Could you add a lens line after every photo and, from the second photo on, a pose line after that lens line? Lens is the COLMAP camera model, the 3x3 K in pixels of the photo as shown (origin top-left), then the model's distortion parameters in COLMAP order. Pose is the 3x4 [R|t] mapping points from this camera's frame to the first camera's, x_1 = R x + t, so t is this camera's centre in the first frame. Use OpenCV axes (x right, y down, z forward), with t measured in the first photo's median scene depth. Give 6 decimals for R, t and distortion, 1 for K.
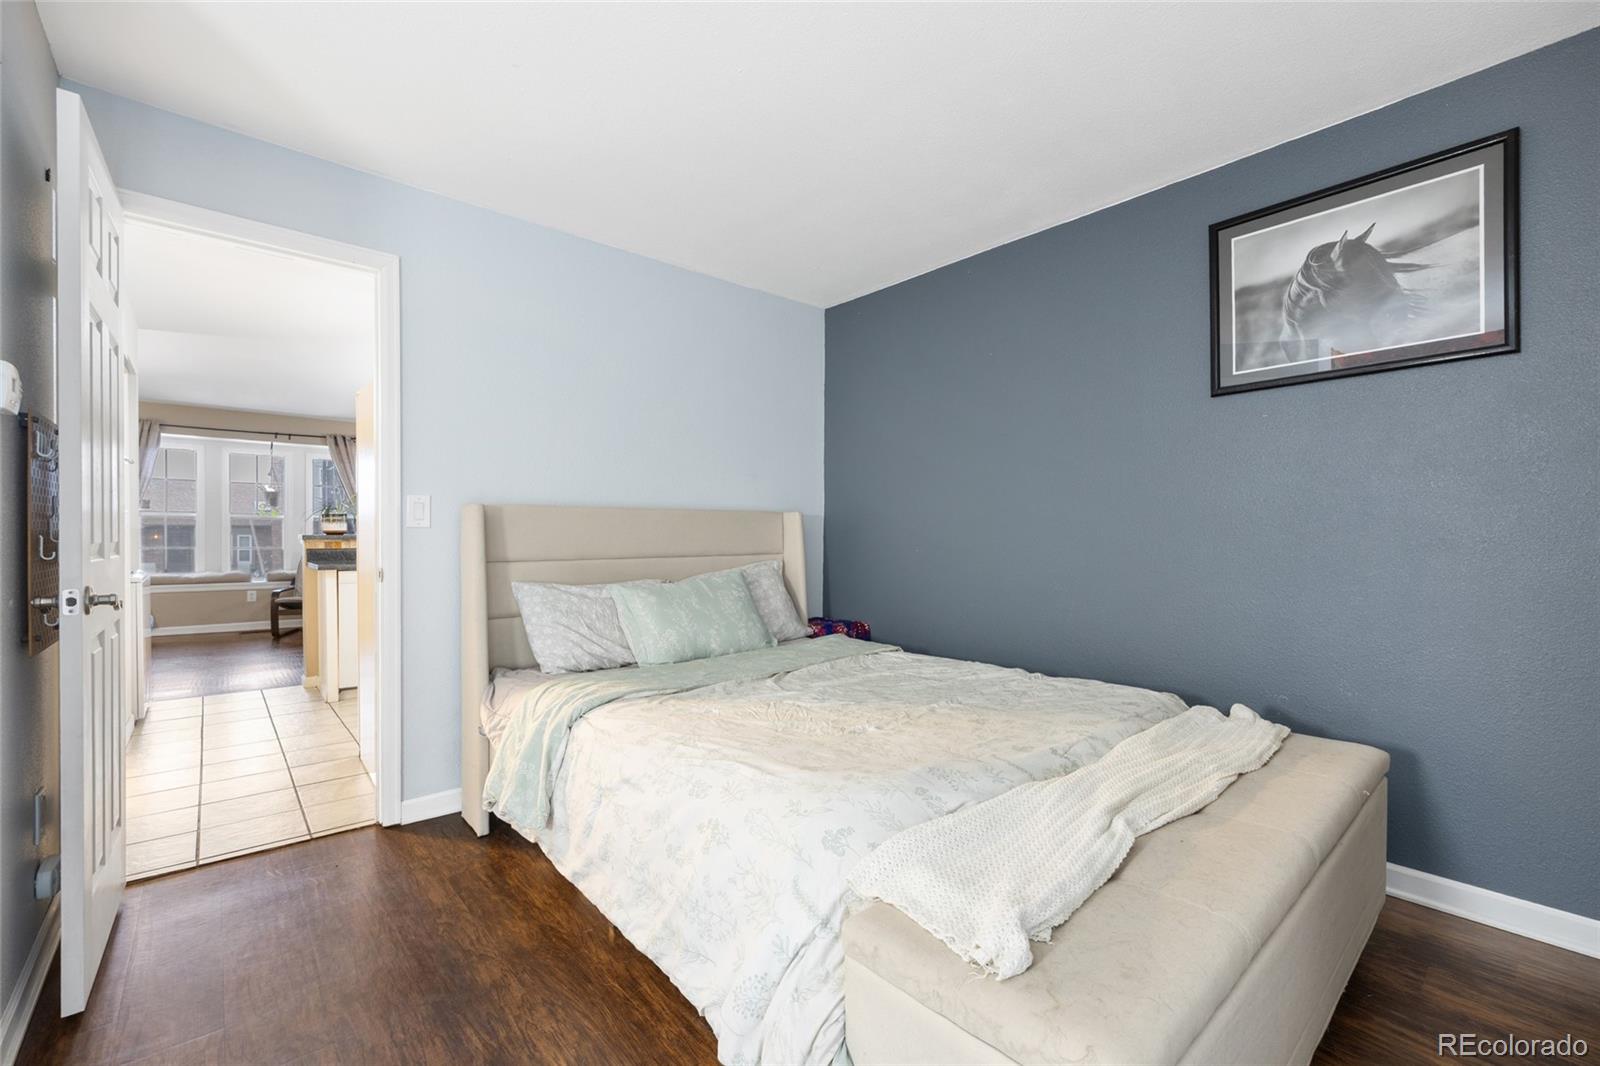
lens RADIAL K [[682.7, 0, 800.0], [0, 682.7, 533.0], [0, 0, 1]] dist [0.007822, 0.000338]
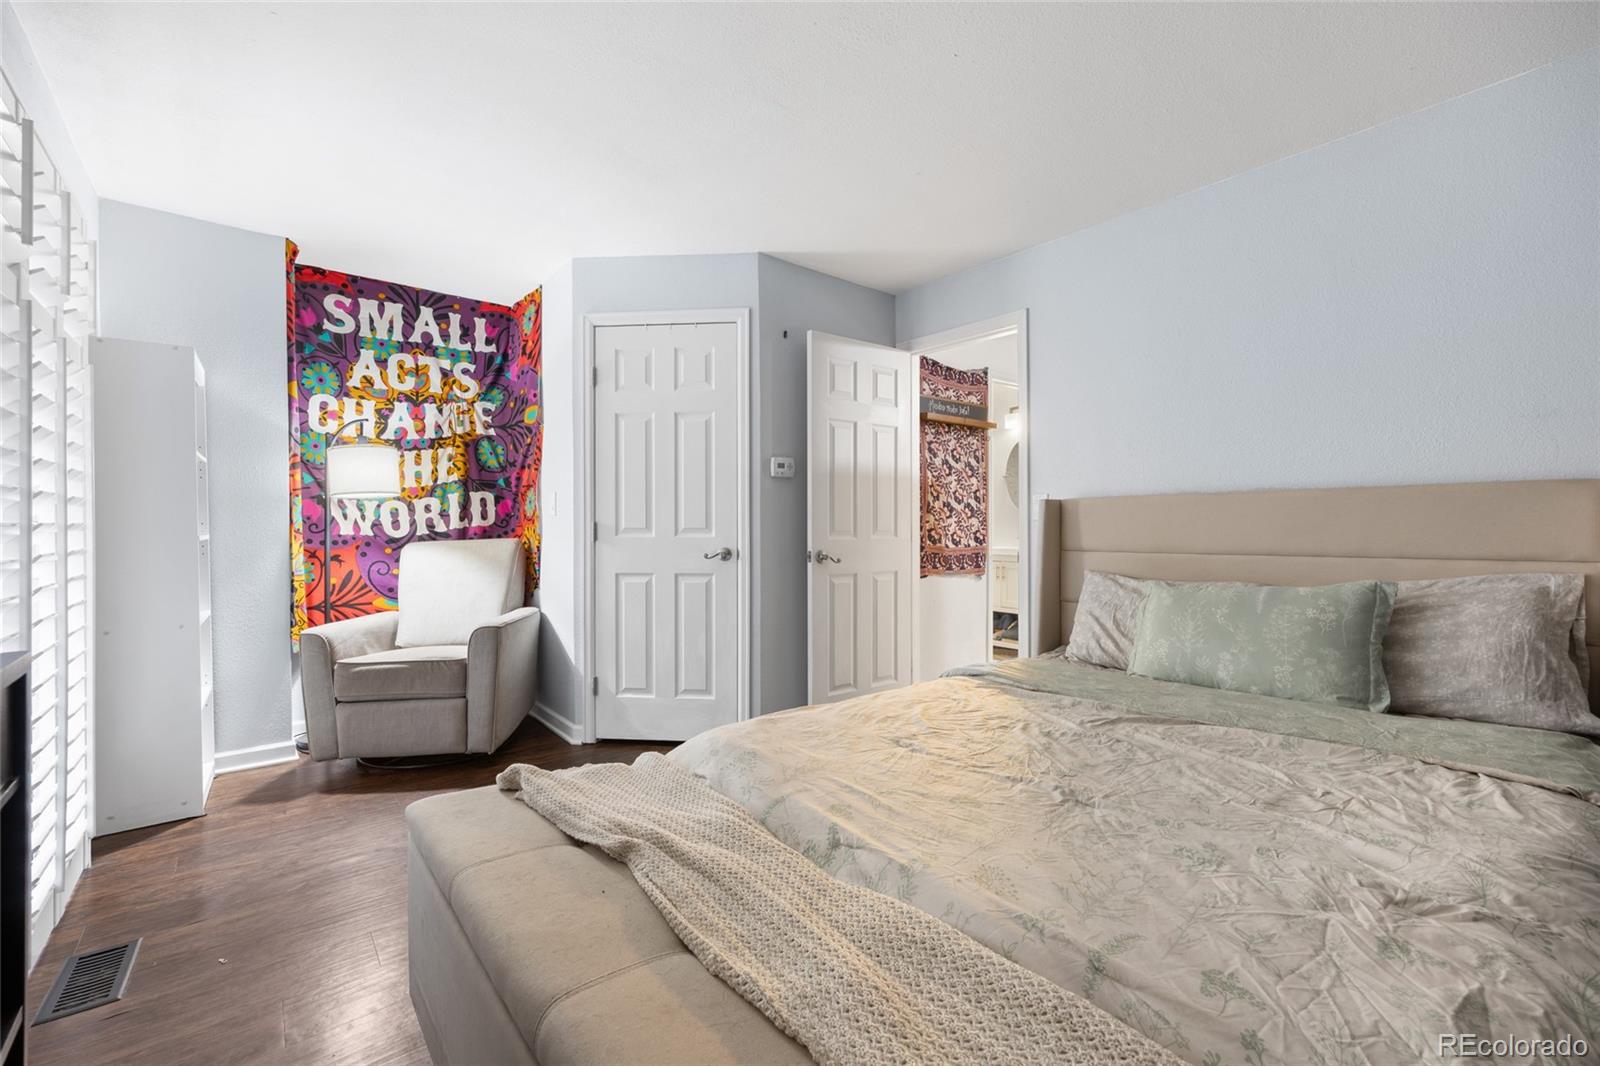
lens RADIAL K [[682.7, 0, 800.0], [0, 682.7, 533.0], [0, 0, 1]] dist [0.007822, 0.000338]
pose [[-0.047544, 0.004545, -0.998859, 0.850497], [0.006281, 0.999971, 0.004251, 0.010360], [0.998849, -0.006072, -0.047572, 0.795286]]
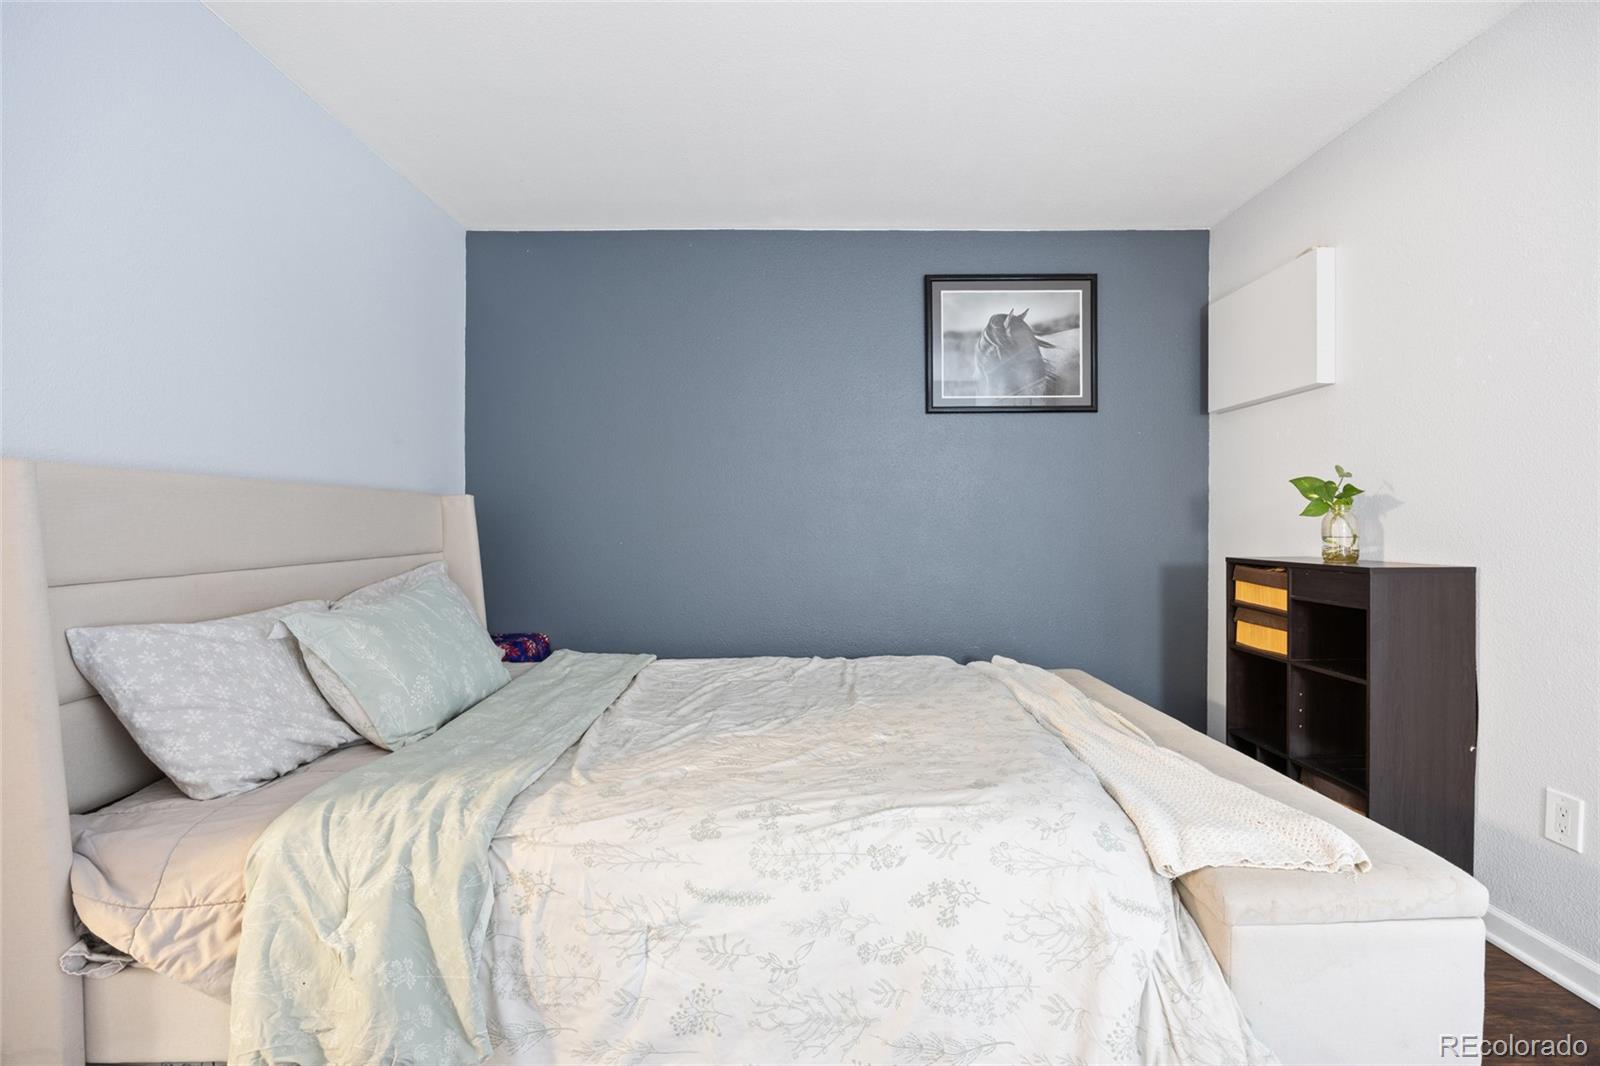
lens RADIAL K [[694.9, 0, 801.8], [0, 694.9, 528.2], [0, 0, 1]] dist [-0.016576, 0.000602]
pose [[0.652395, -0.005523, 0.757859, -0.585621], [0.000418, 0.999976, 0.006928, 0.000003], [-0.757879, -0.004203, 0.652382, 0.415077]]
